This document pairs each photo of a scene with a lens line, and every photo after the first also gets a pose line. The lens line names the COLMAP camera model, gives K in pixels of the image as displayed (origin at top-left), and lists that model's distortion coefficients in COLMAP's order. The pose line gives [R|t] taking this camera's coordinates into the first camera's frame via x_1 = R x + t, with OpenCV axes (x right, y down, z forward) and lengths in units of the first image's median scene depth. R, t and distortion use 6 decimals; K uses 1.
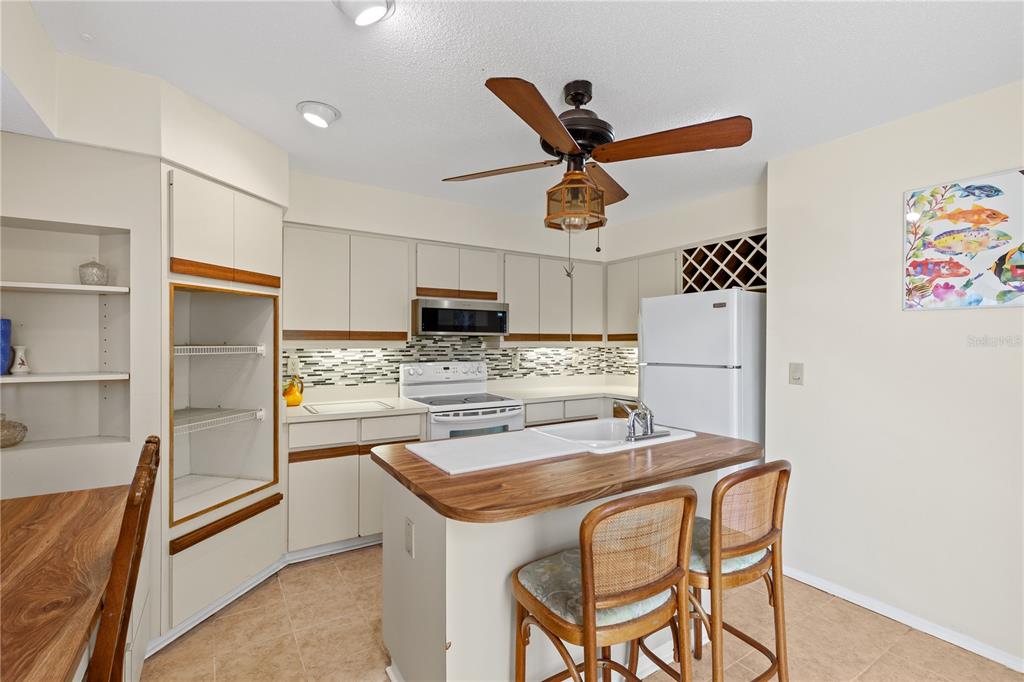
lens RADIAL K [[458.4, 0, 509.9], [0, 458.4, 339.7], [0, 0, 1]] dist [0.007873, 0.000196]
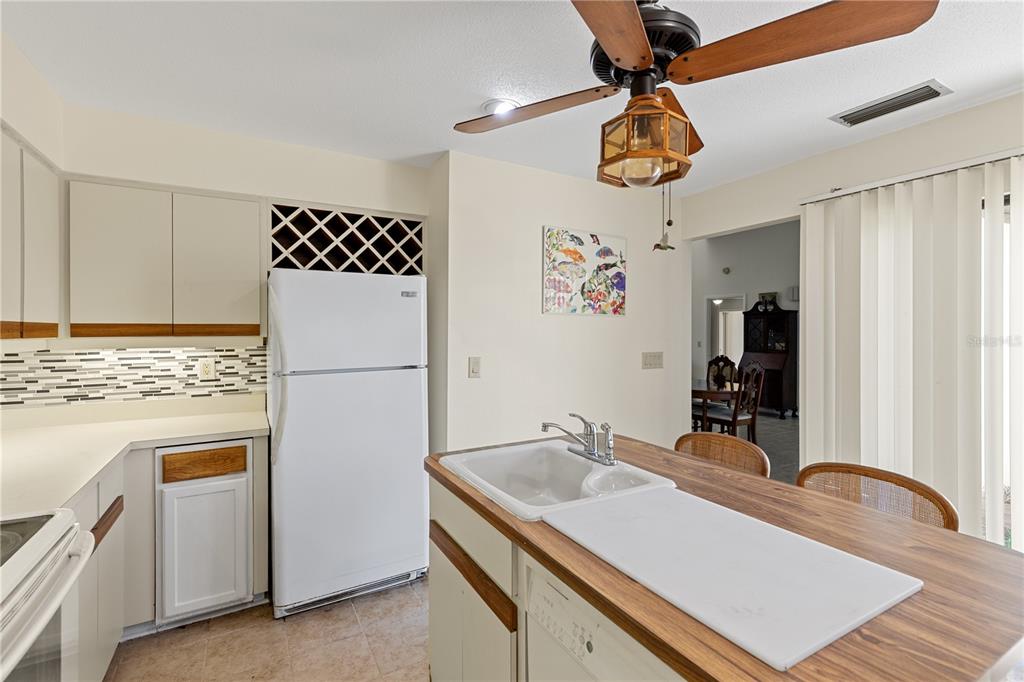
lens RADIAL K [[458.4, 0, 513.2], [0, 458.4, 334.7], [0, 0, 1]] dist [0.007873, 0.000196]
pose [[0.056794, -0.007159, 0.998360, -0.291672], [-0.003860, 0.999965, 0.007390, -0.005973], [-0.998378, -0.004273, 0.056764, 0.598832]]
